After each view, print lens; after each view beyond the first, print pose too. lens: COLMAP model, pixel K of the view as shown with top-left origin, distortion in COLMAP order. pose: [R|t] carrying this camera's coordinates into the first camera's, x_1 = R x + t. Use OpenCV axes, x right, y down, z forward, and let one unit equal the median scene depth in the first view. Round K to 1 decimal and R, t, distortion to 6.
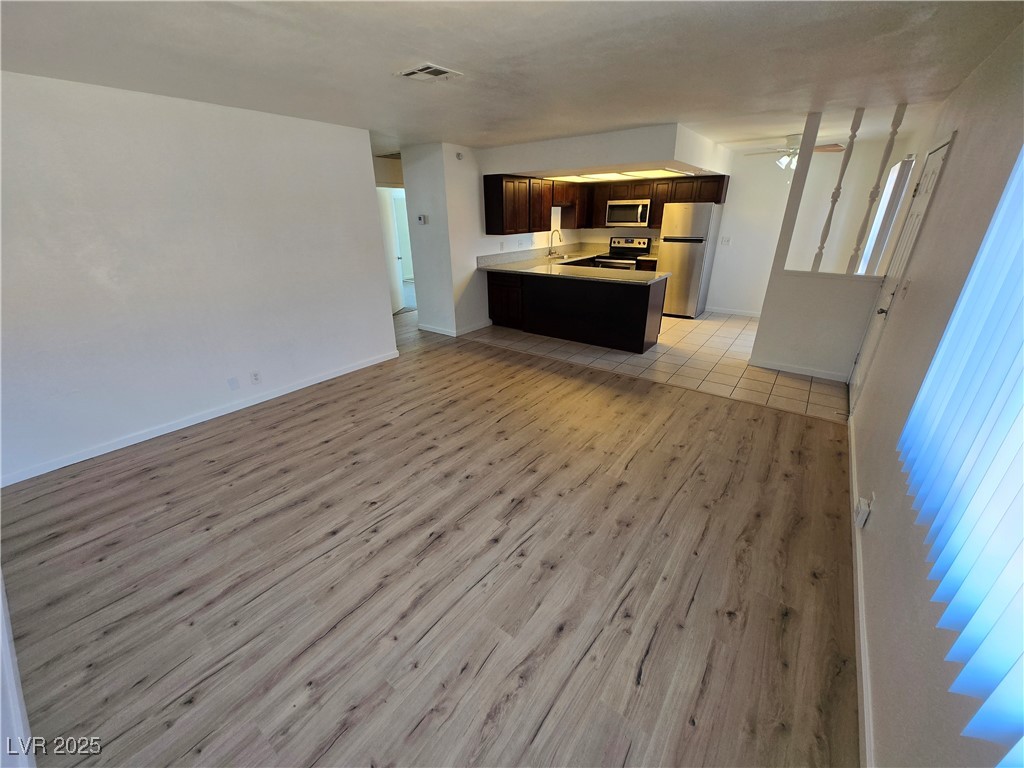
lens RADIAL K [[396.6, 0, 512.0], [0, 396.6, 384.0], [0, 0, 1]] dist [0.002464, -0.004449]
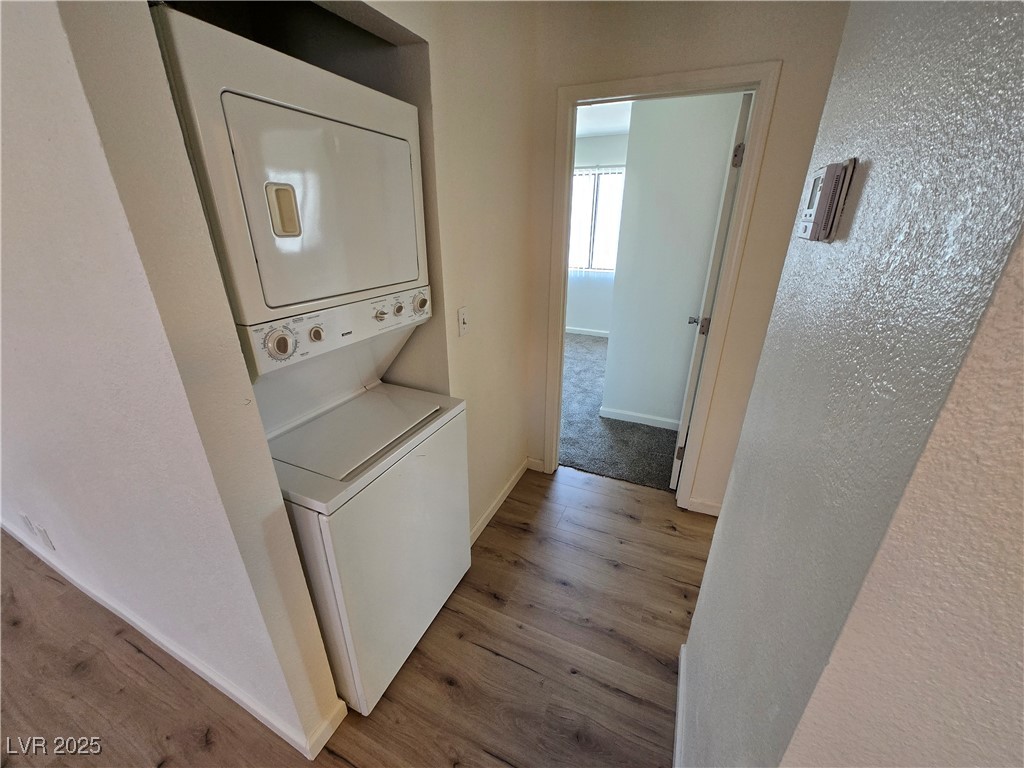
lens RADIAL K [[396.6, 0, 512.0], [0, 396.6, 384.0], [0, 0, 1]] dist [0.002464, -0.004449]
pose [[0.229227, 0.378086, -0.896943, -0.120474], [-0.383388, 0.882060, 0.273832, -0.379129], [0.894689, 0.281108, 0.347145, 0.937247]]
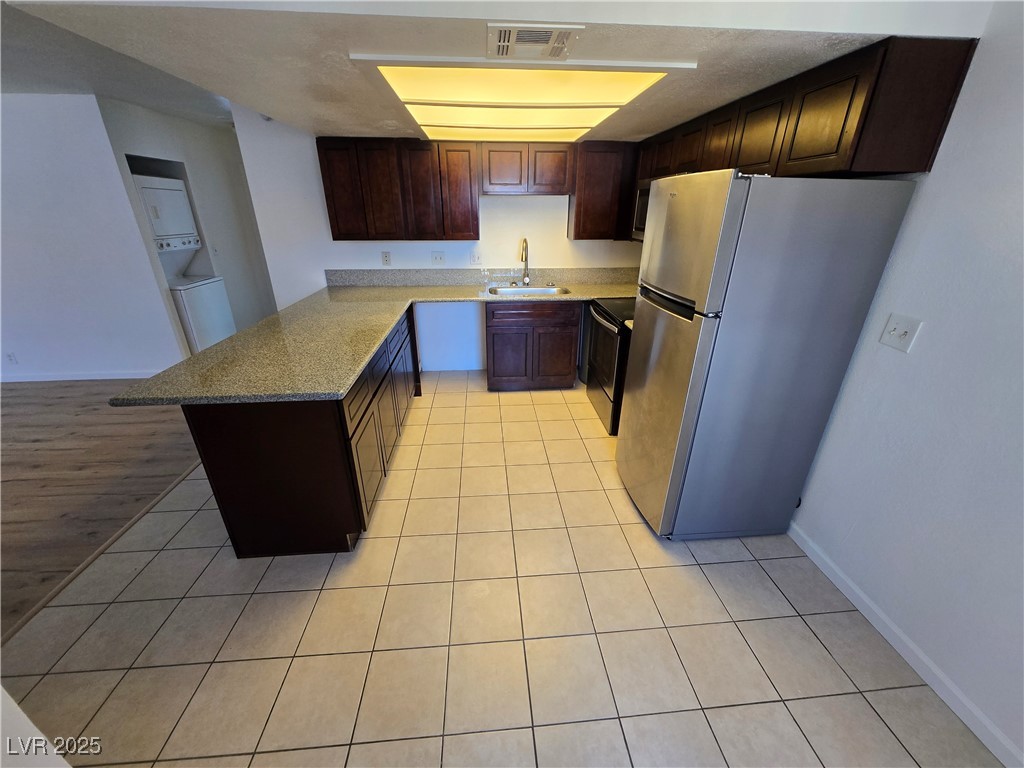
lens RADIAL K [[396.6, 0, 512.0], [0, 396.6, 384.0], [0, 0, 1]] dist [0.002464, -0.004449]
pose [[0.664420, 0.316373, -0.677092, 0.701088], [-0.308371, 0.941315, 0.137231, -0.367453], [0.680774, 0.117617, 0.722989, 0.844436]]
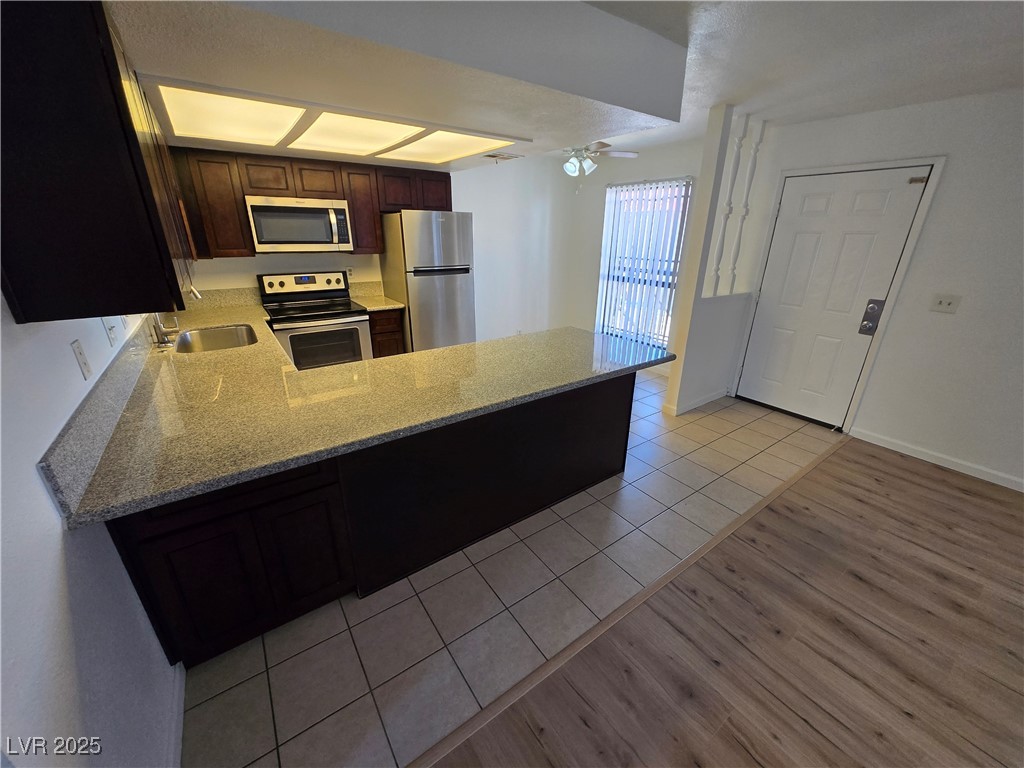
lens RADIAL K [[396.6, 0, 512.0], [0, 396.6, 384.0], [0, 0, 1]] dist [0.002464, -0.004449]
pose [[0.299525, -0.324345, 0.897265, -0.183382], [0.363729, 0.908238, 0.206892, -0.350319], [-0.882035, 0.264392, 0.390014, 0.853107]]
